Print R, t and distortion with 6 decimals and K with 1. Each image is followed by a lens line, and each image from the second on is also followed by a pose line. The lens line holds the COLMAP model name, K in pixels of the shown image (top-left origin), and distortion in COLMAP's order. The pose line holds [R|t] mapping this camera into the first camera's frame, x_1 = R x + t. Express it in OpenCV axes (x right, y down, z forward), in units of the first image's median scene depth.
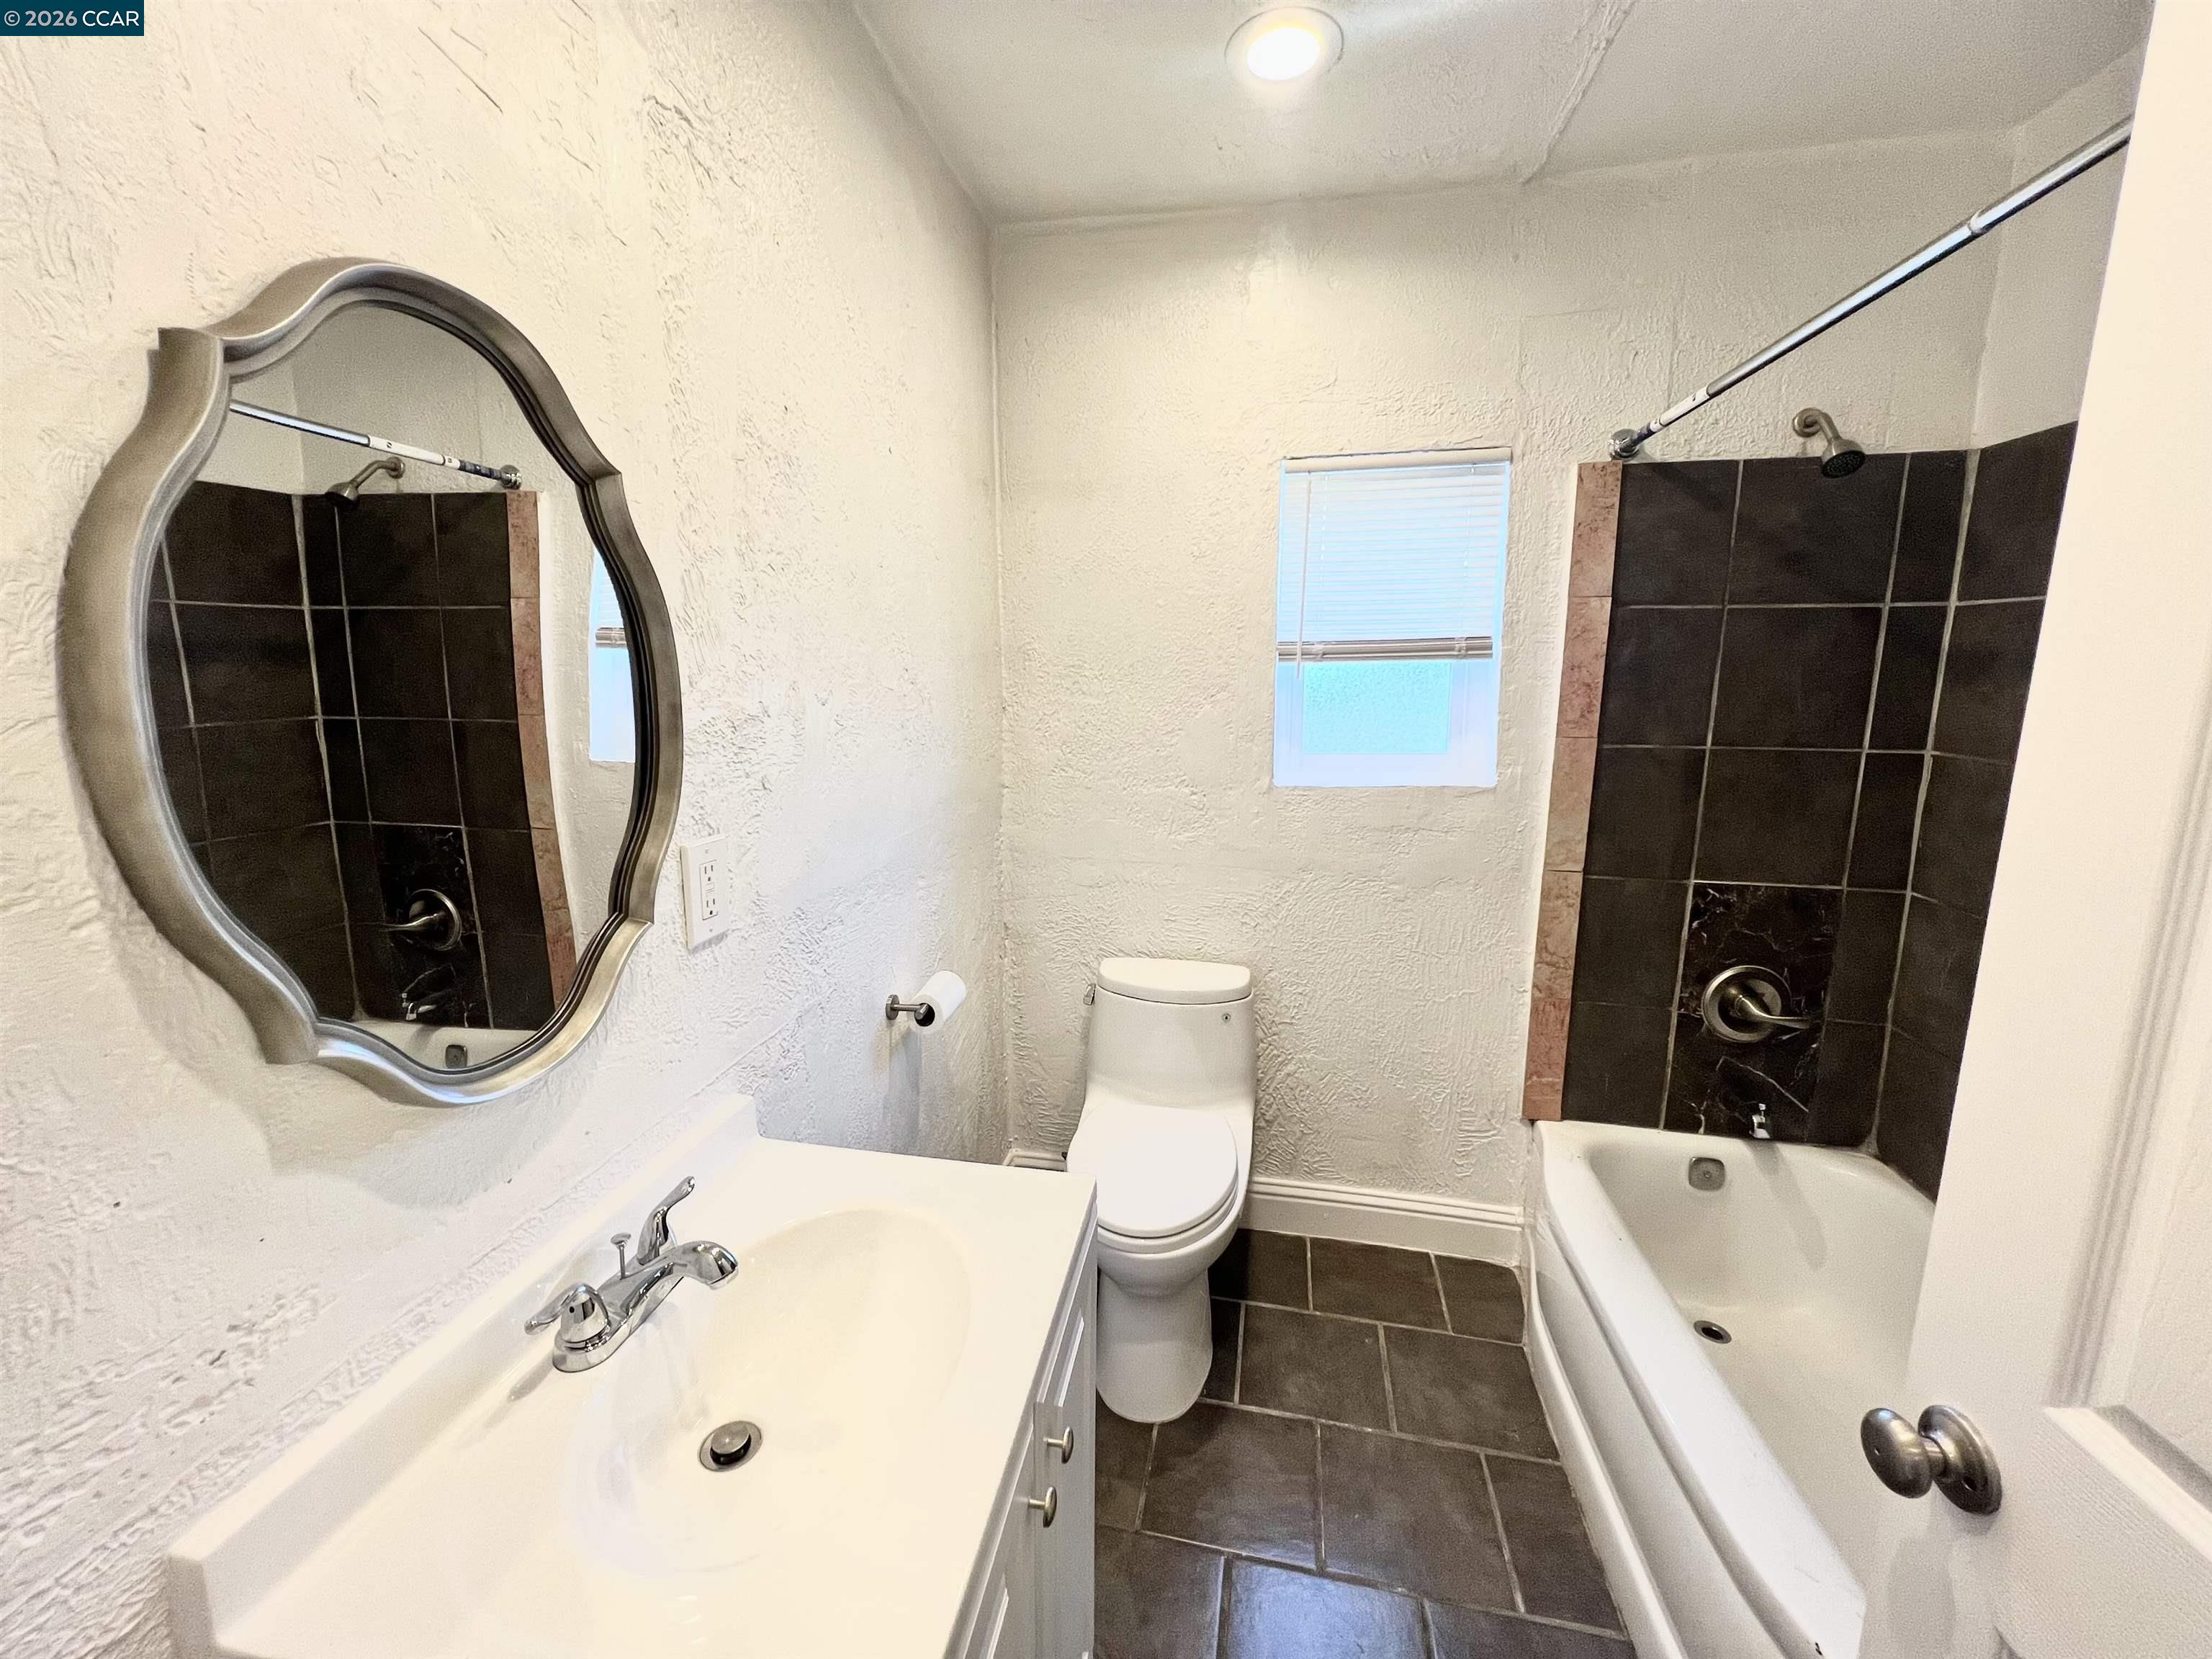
lens RADIAL K [[884.7, 0, 1096.2], [0, 884.7, 819.1], [0, 0, 1]] dist [-0.000566, -0.000037]
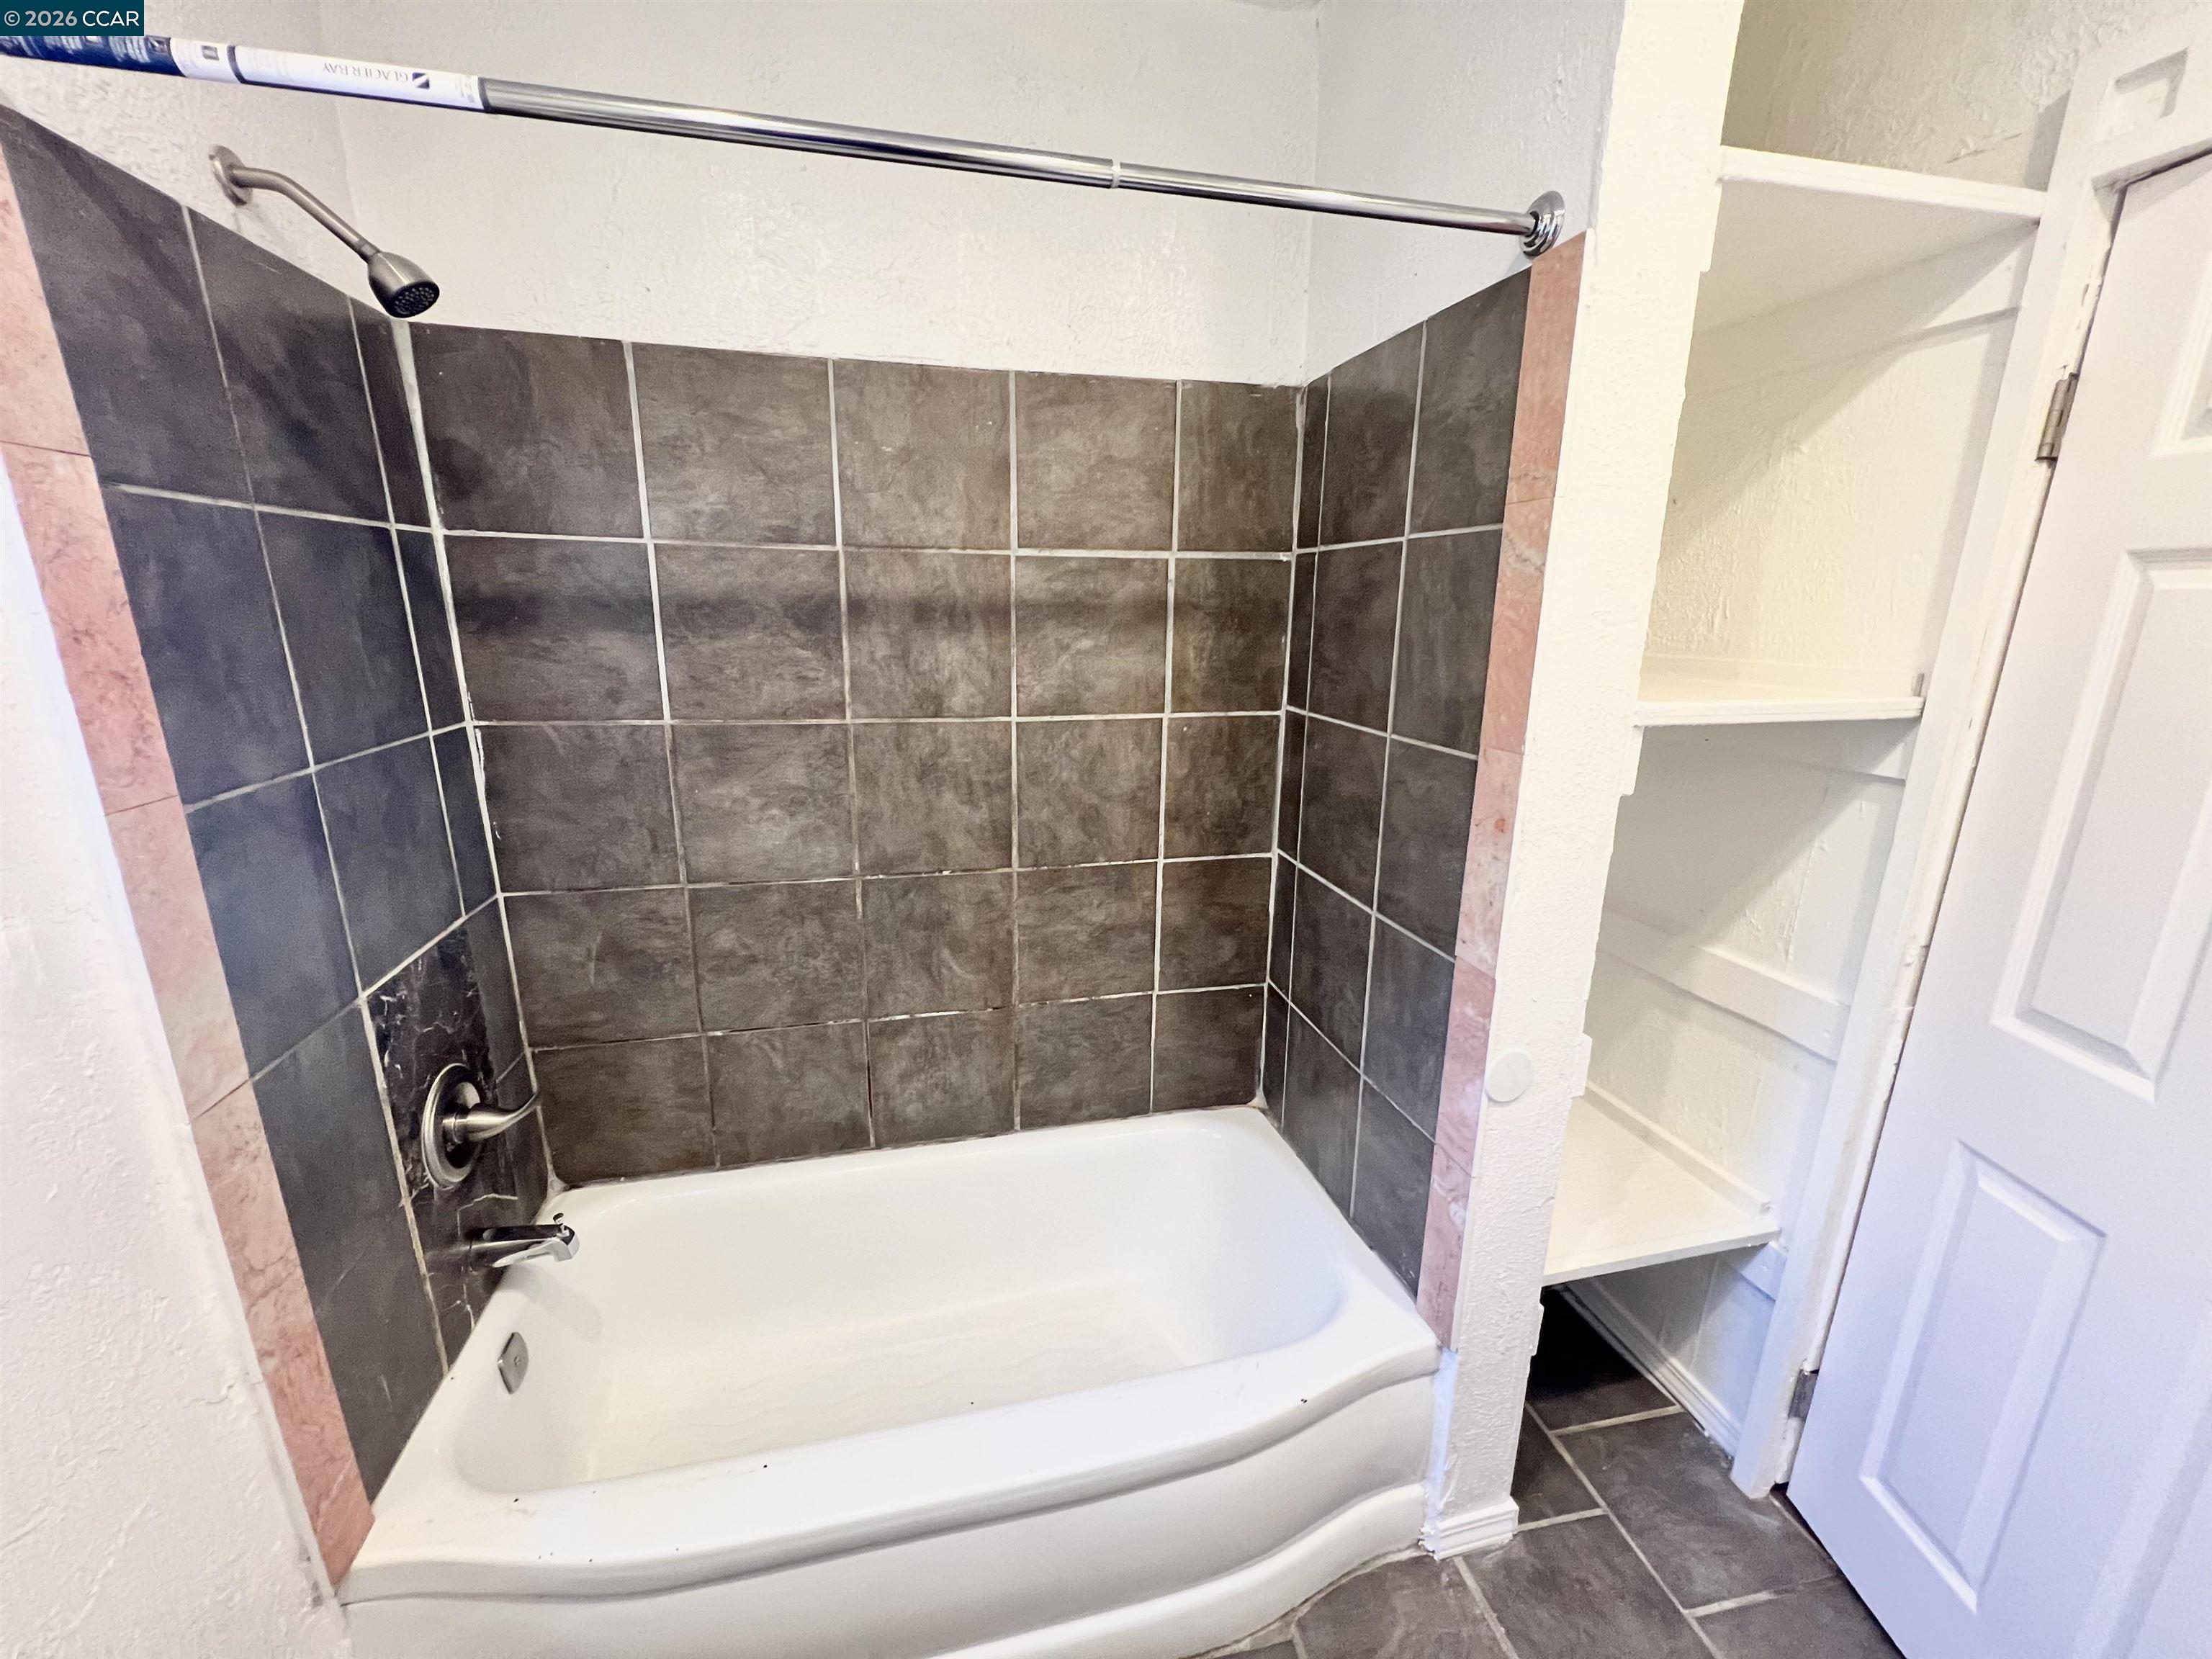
lens RADIAL K [[884.3, 0, 1099.8], [0, 884.3, 833.0], [0, 0, 1]] dist [-0.001223, 0.000325]
pose [[-0.412311, -0.240798, 0.878644, -0.009487], [0.144491, 0.934947, 0.324032, -0.151190], [-0.899512, 0.260558, -0.350696, 0.754490]]
